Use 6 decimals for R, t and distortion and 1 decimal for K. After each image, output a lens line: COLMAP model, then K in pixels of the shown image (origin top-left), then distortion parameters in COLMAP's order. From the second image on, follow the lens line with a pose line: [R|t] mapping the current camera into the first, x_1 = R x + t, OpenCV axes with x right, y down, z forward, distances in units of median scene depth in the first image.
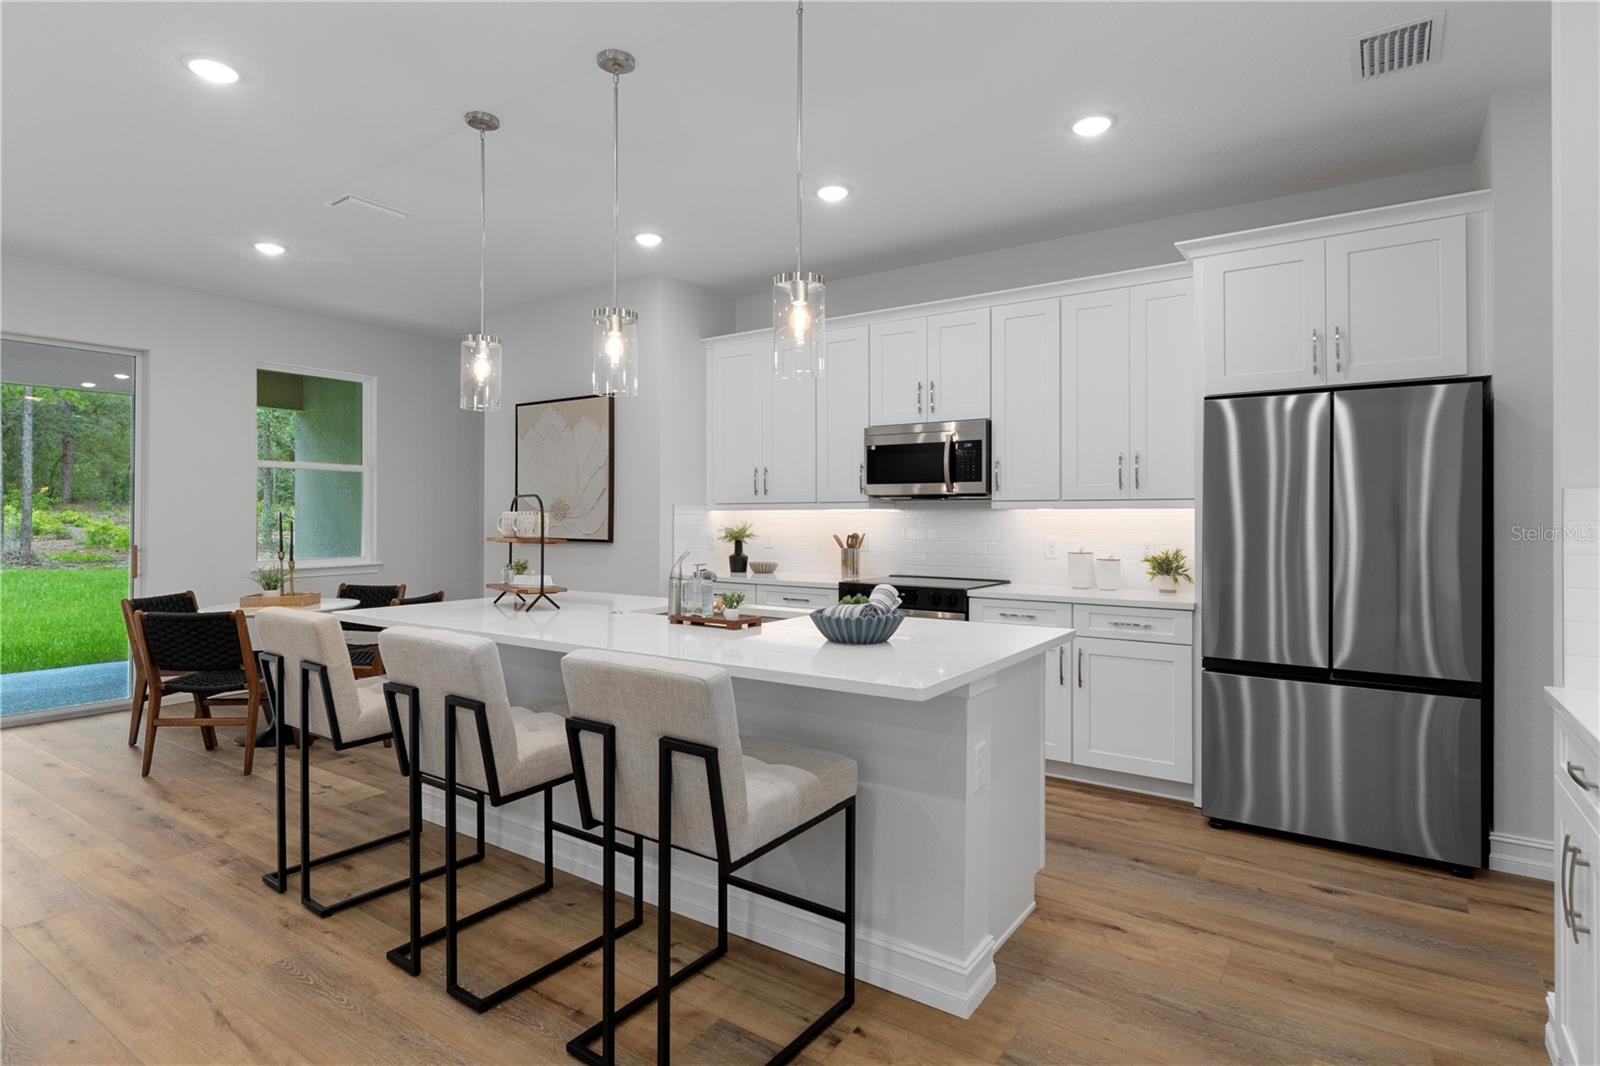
lens RADIAL K [[827.0, 0, 798.9], [0, 827.0, 512.2], [0, 0, 1]] dist [0.014517, -0.001040]
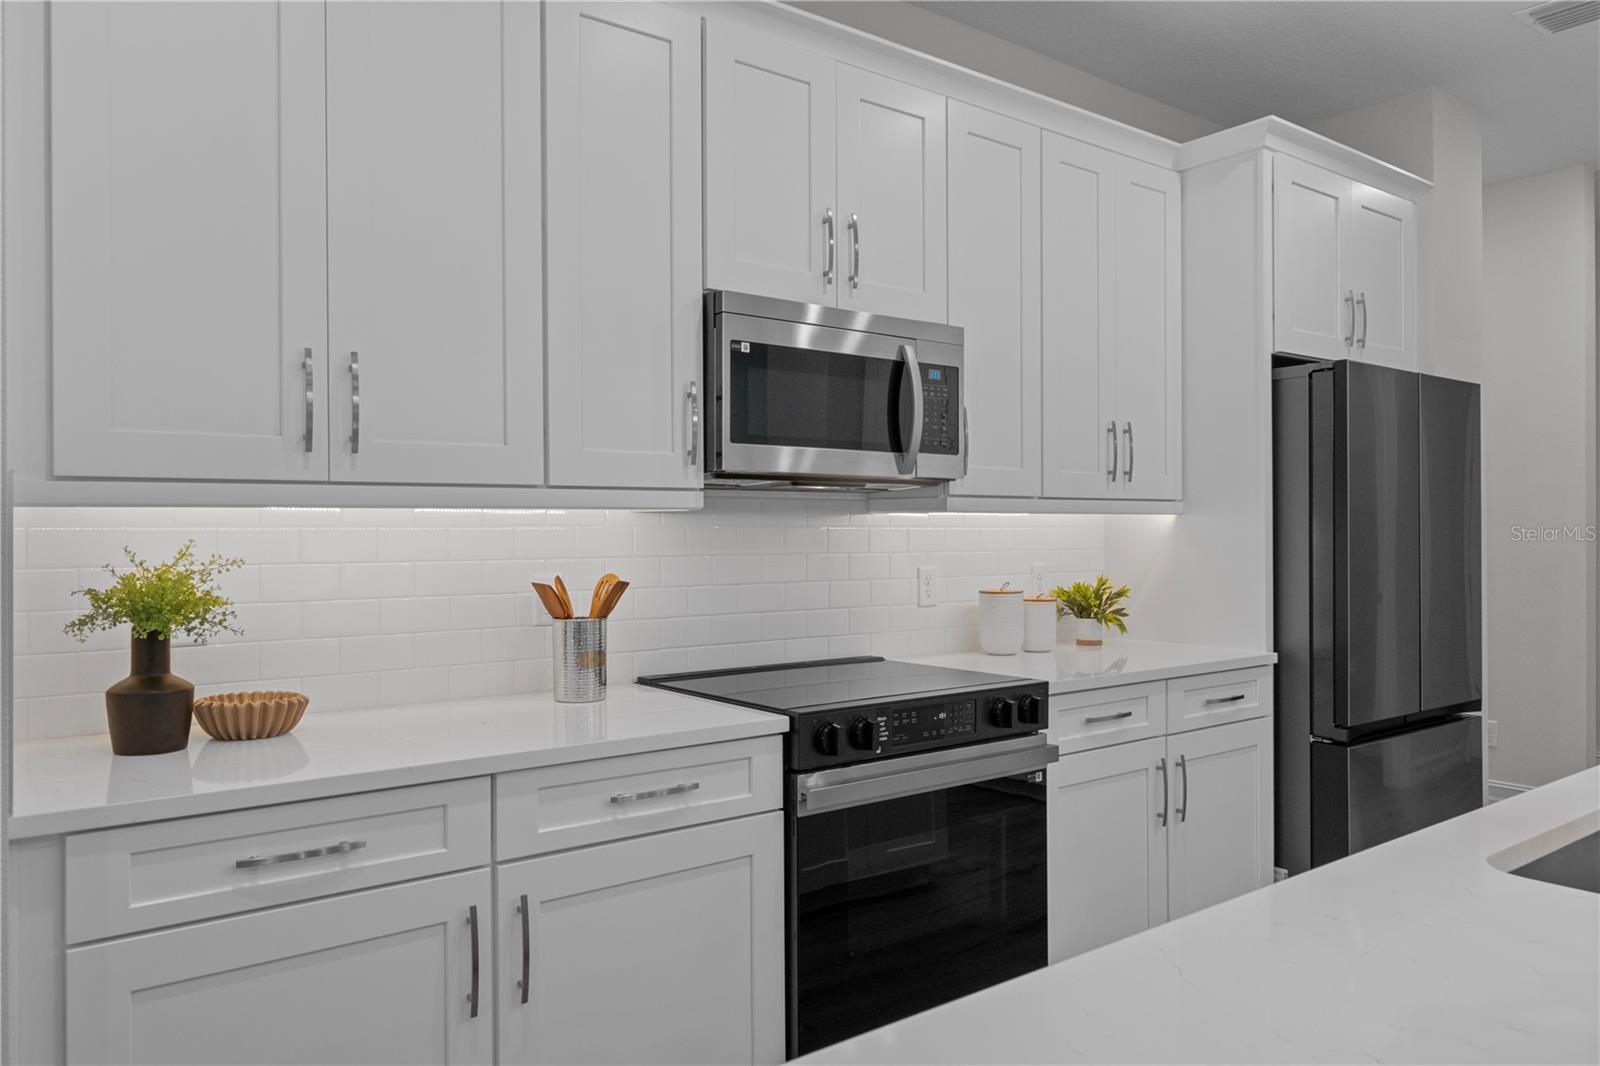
lens RADIAL K [[1119.9, 0, 812.4], [0, 1119.9, 532.6], [0, 0, 1]] dist [-0.004051, 0.004153]
pose [[0.303586, -0.003331, 0.952798, -0.444908], [-0.000873, 0.999992, 0.003774, 0.005797], [-0.952804, -0.001977, 0.303580, 0.926258]]
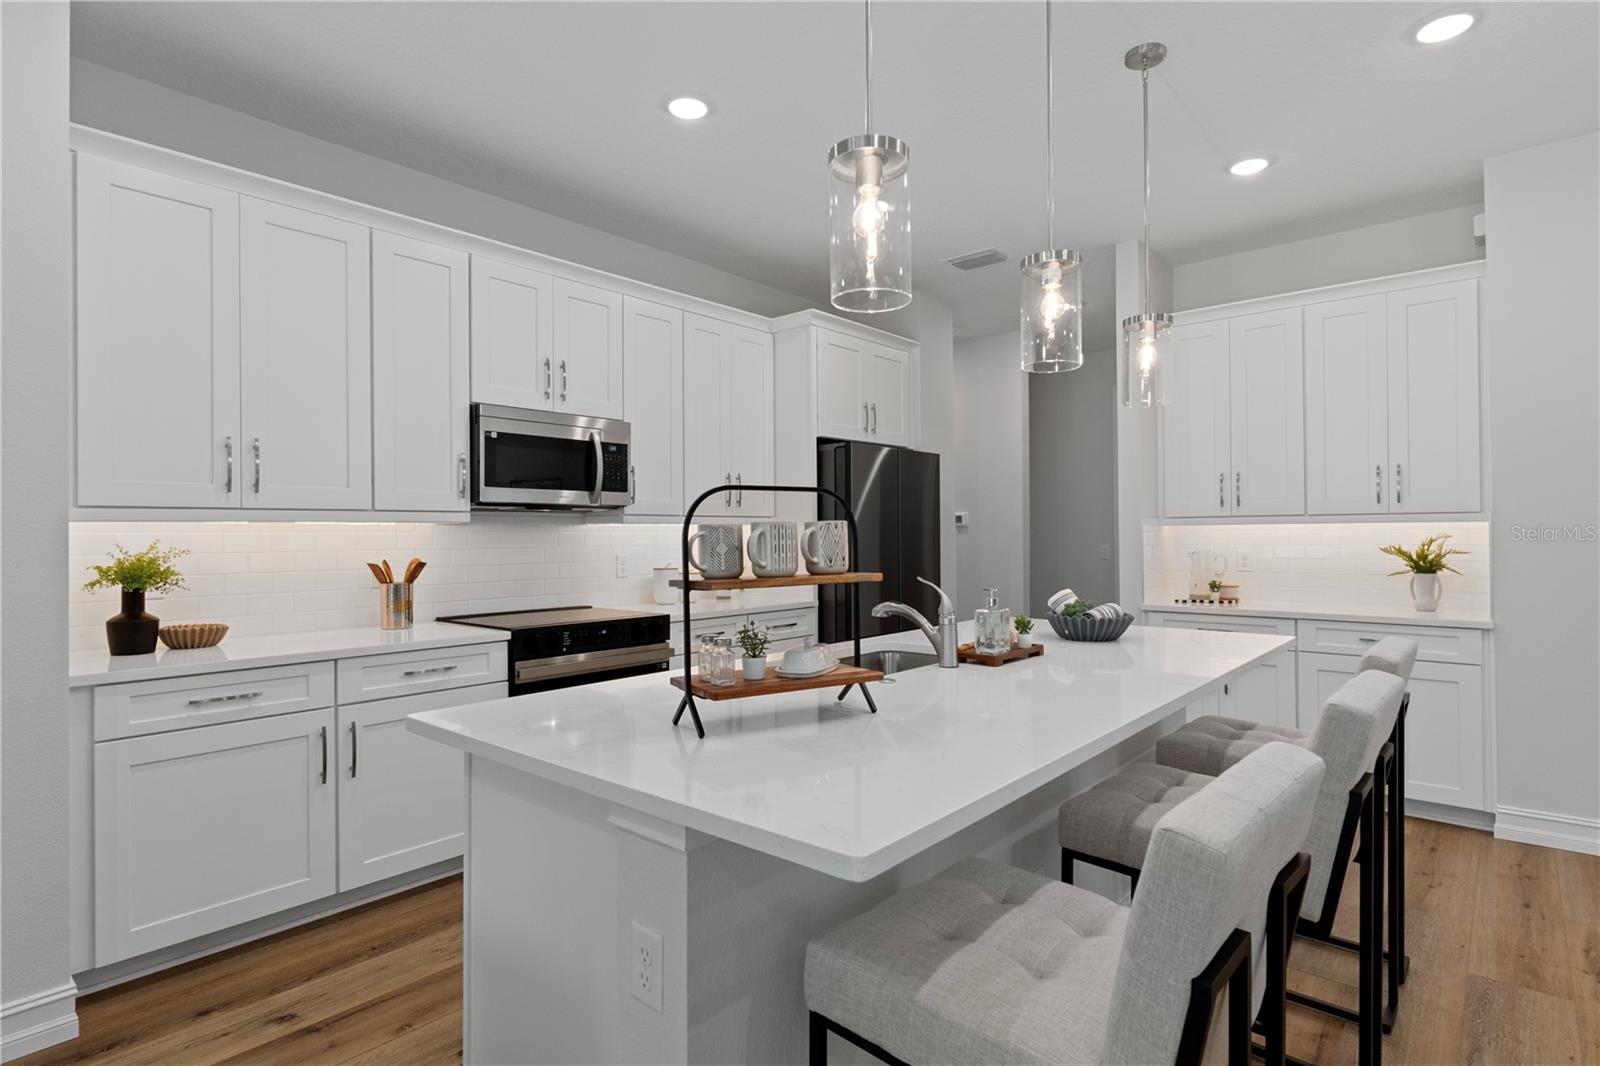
lens RADIAL K [[813.0, 0, 803.5], [0, 813.0, 531.9], [0, 0, 1]] dist [0.001600, -0.001064]
pose [[0.109537, 0.001752, 0.993981, -0.643167], [0.000870, 0.999998, -0.001858, 0.006524], [-0.993982, 0.001068, 0.109535, 0.755378]]
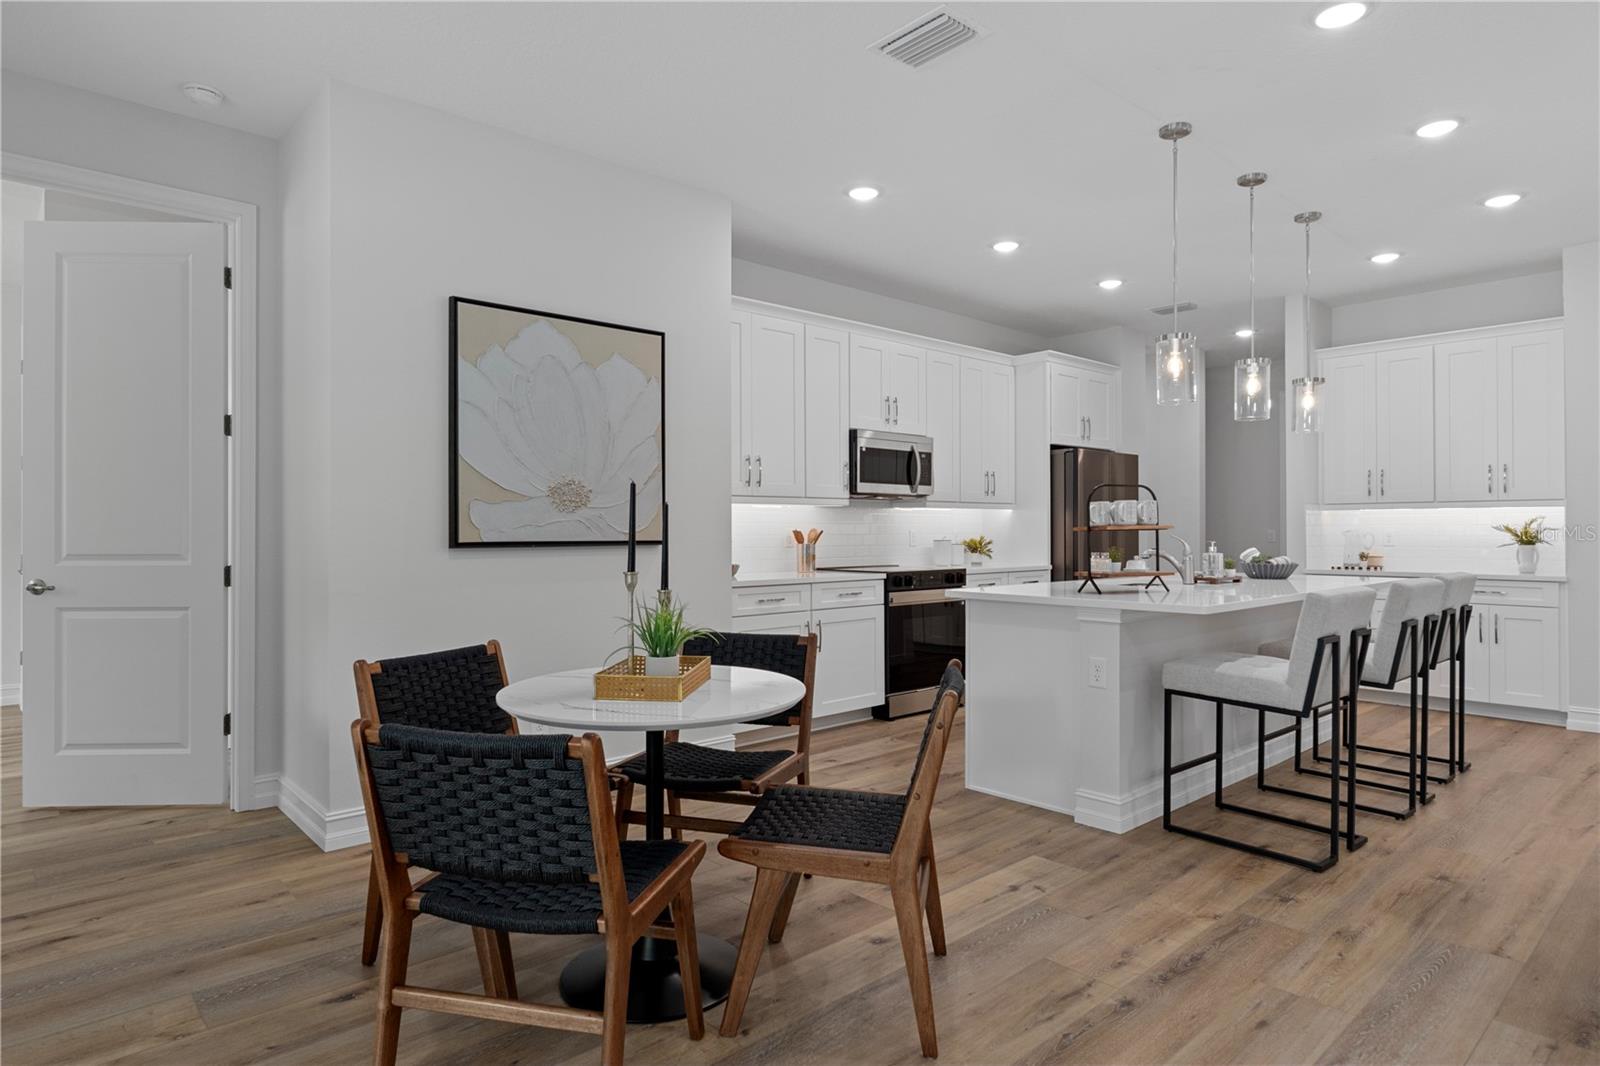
lens RADIAL K [[891.4, 0, 809.6], [0, 891.4, 526.6], [0, 0, 1]] dist [0.001868, 0.000490]
pose [[0.222768, 0.001036, 0.974871, -1.218754], [-0.003229, 0.999995, -0.000325, 0.028127], [-0.974866, -0.003075, 0.222770, 0.919382]]
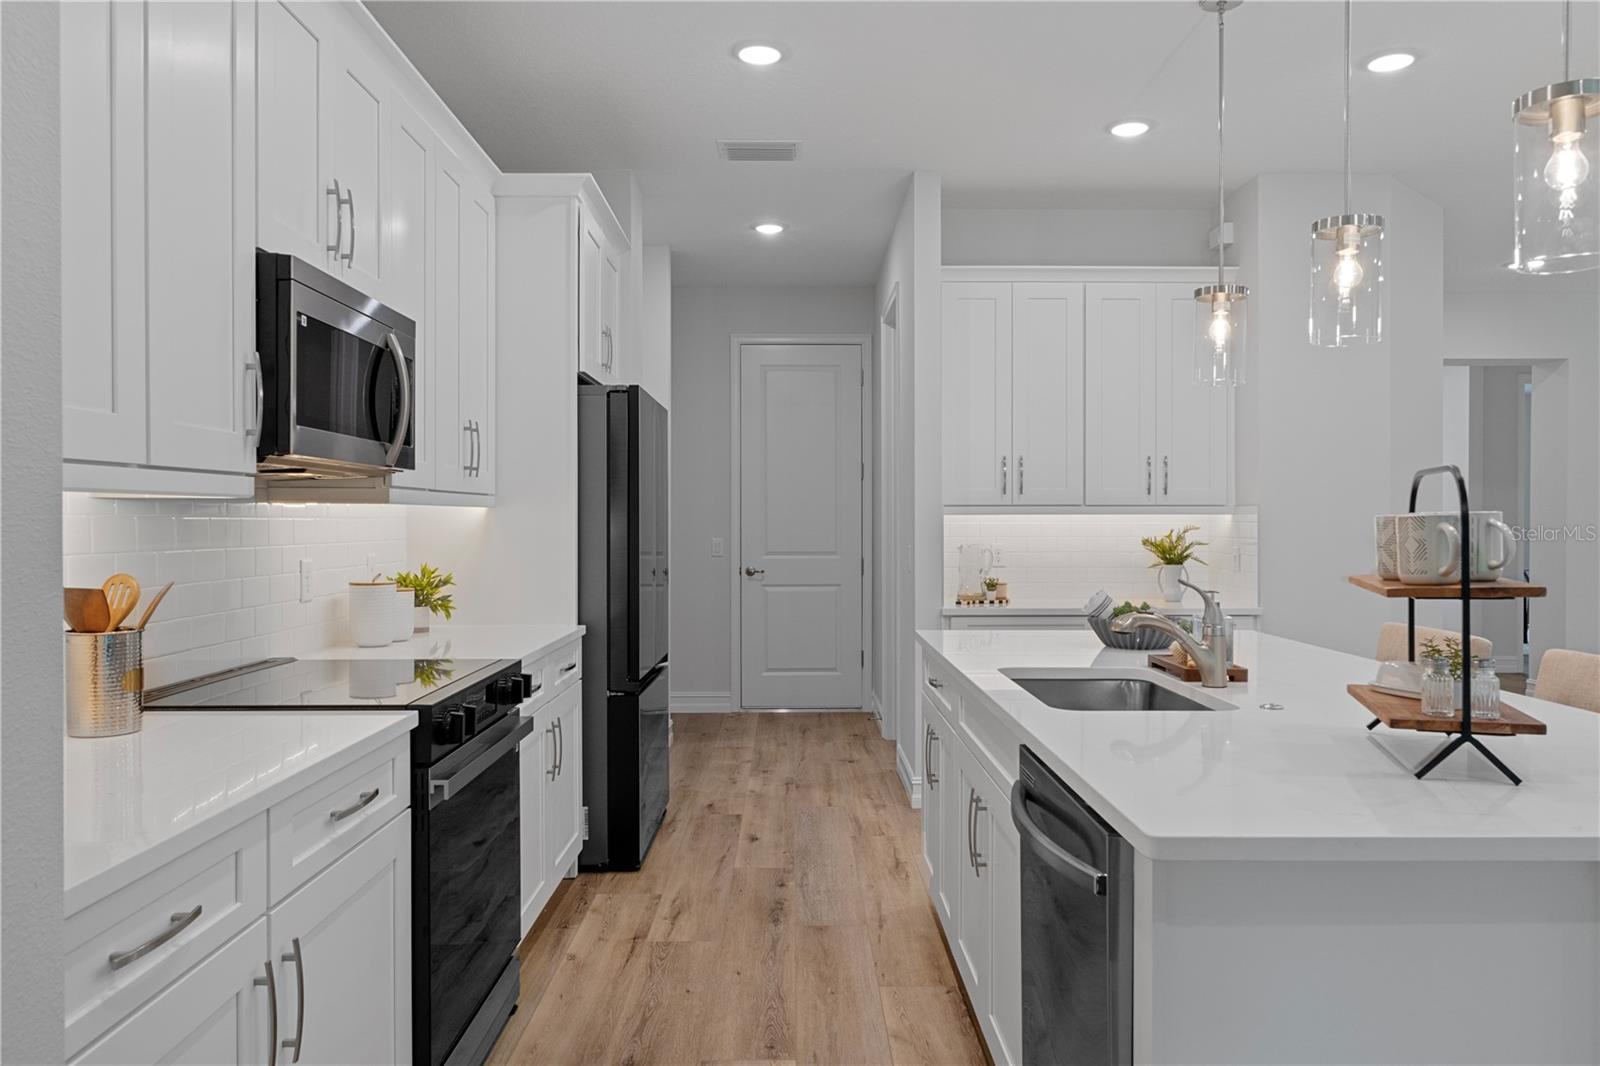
lens RADIAL K [[1141.1, 0, 800.0], [0, 1141.1, 533.0], [0, 0, 1]] dist [-0.009455, -0.001218]
pose [[-0.573307, -0.009656, 0.819284, -0.479373], [-0.004379, 0.999952, 0.008722, 0.006617], [-0.819329, 0.001413, -0.573322, 1.256420]]
